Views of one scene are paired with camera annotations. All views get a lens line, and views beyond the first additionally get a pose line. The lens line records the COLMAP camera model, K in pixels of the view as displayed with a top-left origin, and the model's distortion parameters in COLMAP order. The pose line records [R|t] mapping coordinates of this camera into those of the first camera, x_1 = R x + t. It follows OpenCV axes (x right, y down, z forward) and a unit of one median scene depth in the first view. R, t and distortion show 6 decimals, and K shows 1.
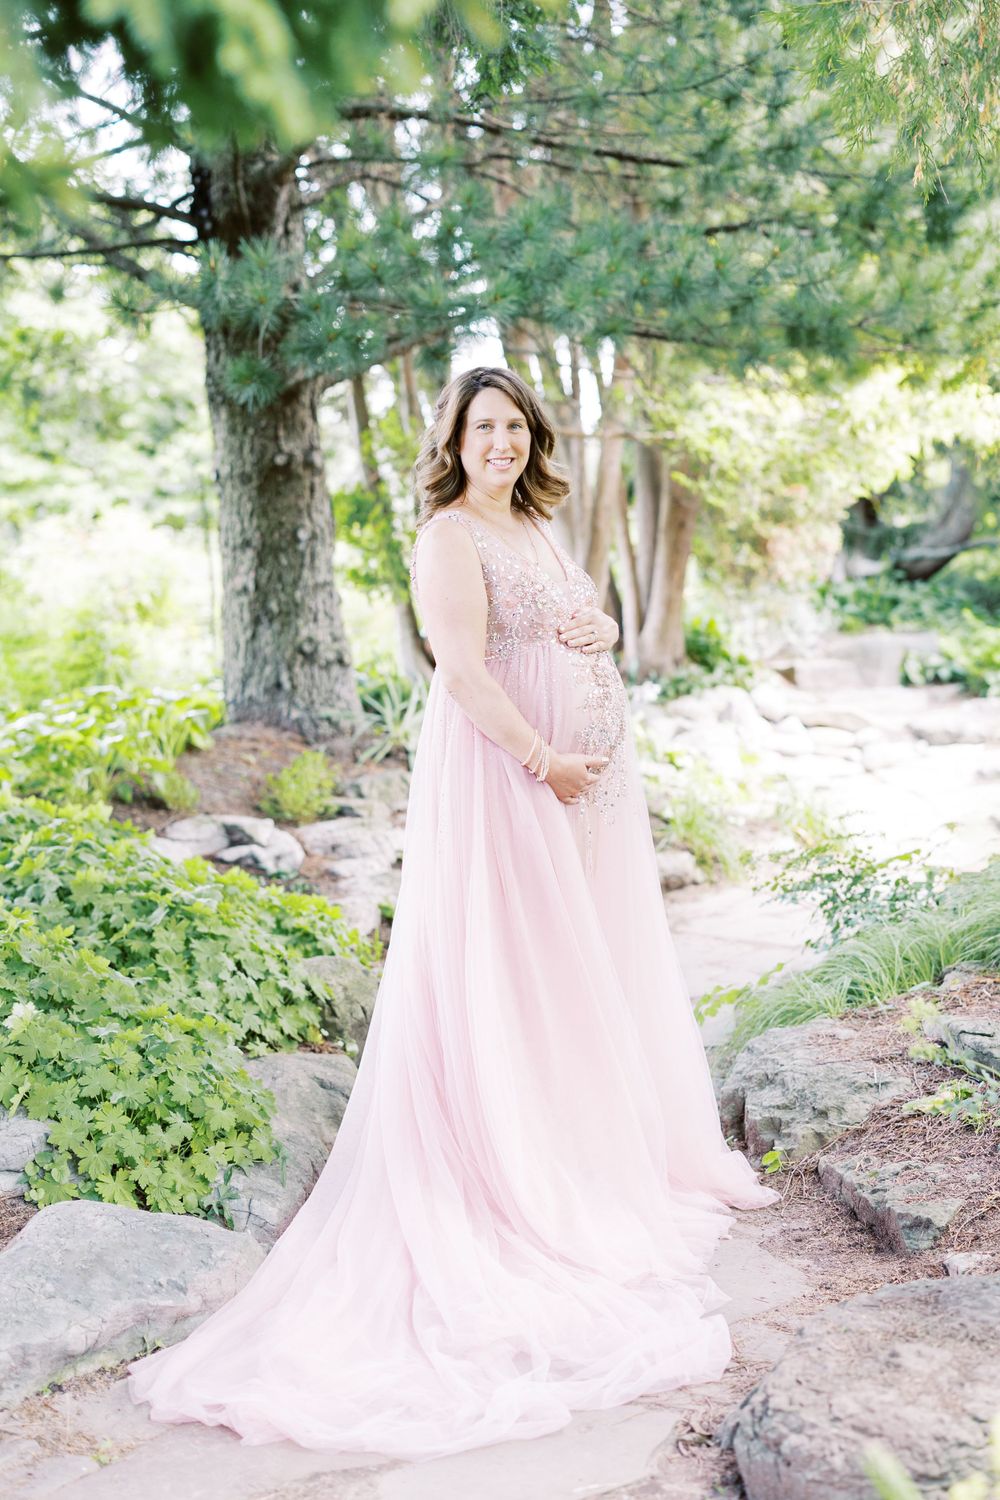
lens RADIAL K [[2470.8, 0, 536.0], [0, 2470.8, 706.9], [0, 0, 1]] dist [0.018350, 0.001041]
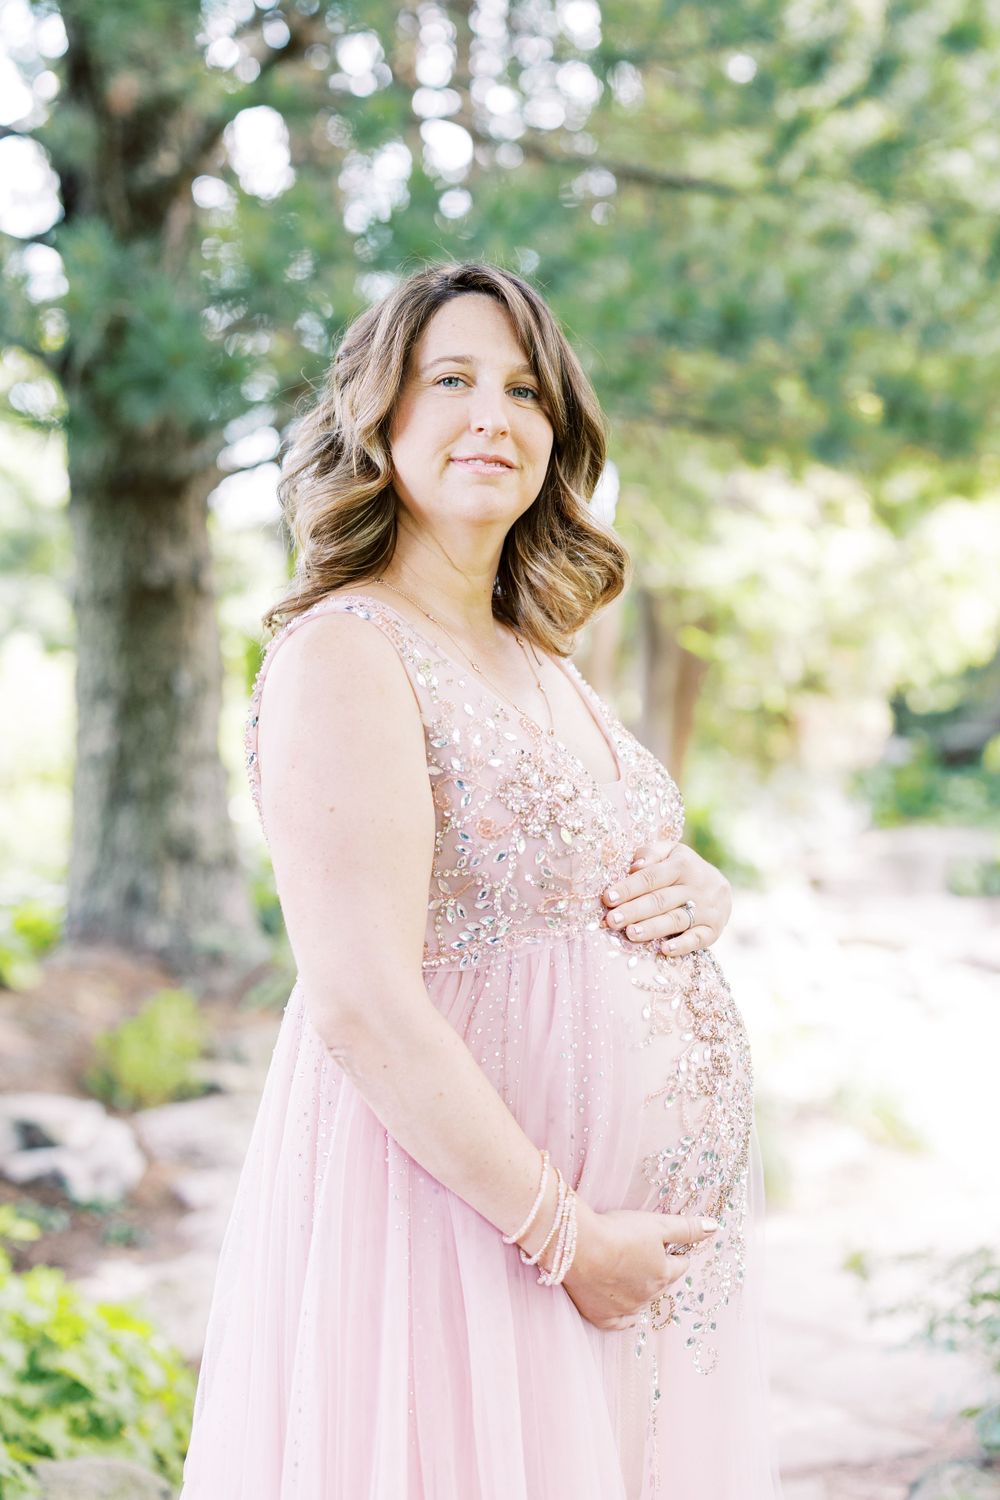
lens RADIAL K [[2038.6, 0, 533.3], [0, 2038.6, 747.8], [0, 0, 1]] dist [0.002255, -0.078763]
pose [[0.999352, 0.033615, 0.012901, -0.000068], [-0.032913, 0.998142, -0.051270, -0.025153], [-0.014601, 0.050812, 0.998602, 0.427433]]
